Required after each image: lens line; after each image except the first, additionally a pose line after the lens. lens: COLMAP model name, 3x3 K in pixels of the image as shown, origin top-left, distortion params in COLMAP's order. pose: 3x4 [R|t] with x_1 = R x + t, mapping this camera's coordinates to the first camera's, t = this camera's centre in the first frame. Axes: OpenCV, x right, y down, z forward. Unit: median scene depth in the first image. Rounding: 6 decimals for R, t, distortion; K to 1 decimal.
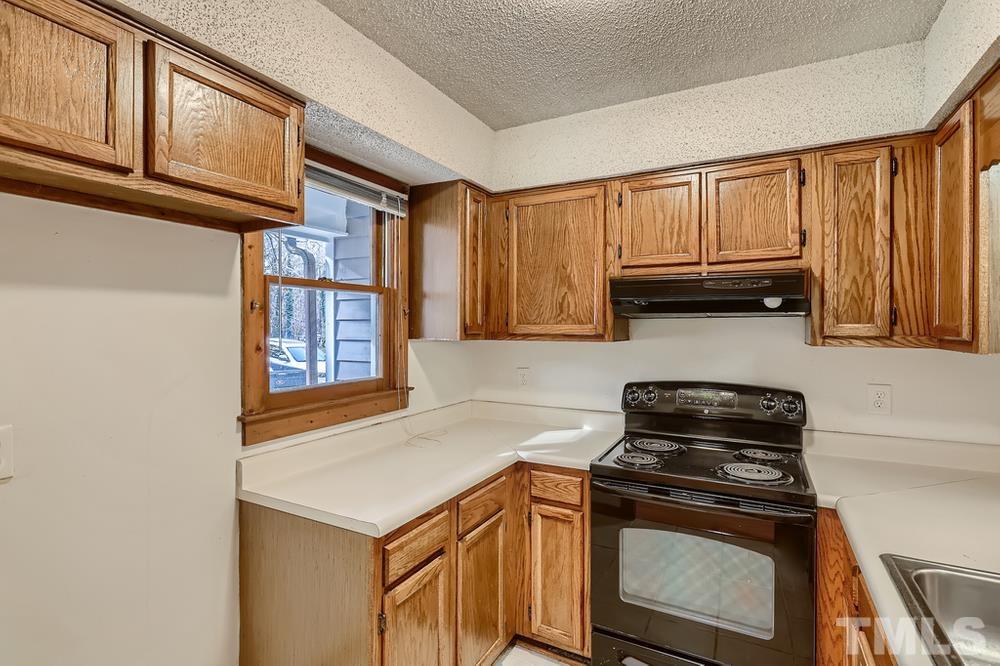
lens RADIAL K [[484.9, 0, 492.7], [0, 484.9, 328.6], [0, 0, 1]] dist [0.003281, -0.001796]
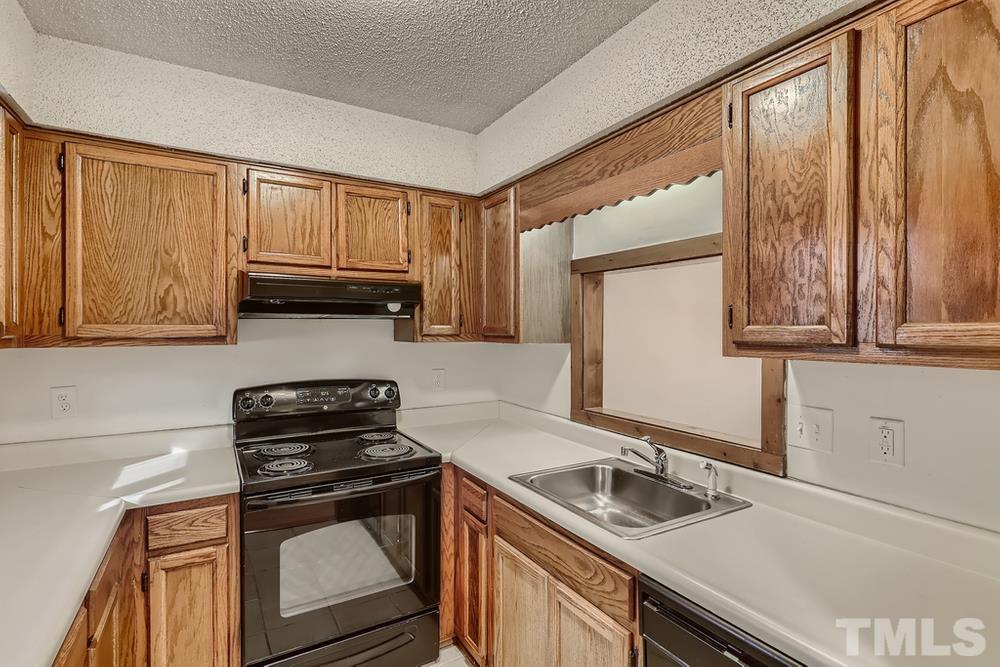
lens RADIAL K [[484.9, 0, 493.3], [0, 484.9, 332.4], [0, 0, 1]] dist [0.003281, -0.001796]
pose [[0.516621, -0.009754, 0.856159, -0.305284], [0.003784, 0.999951, 0.009109, -0.001292], [-0.856206, -0.001466, 0.516633, 0.154512]]
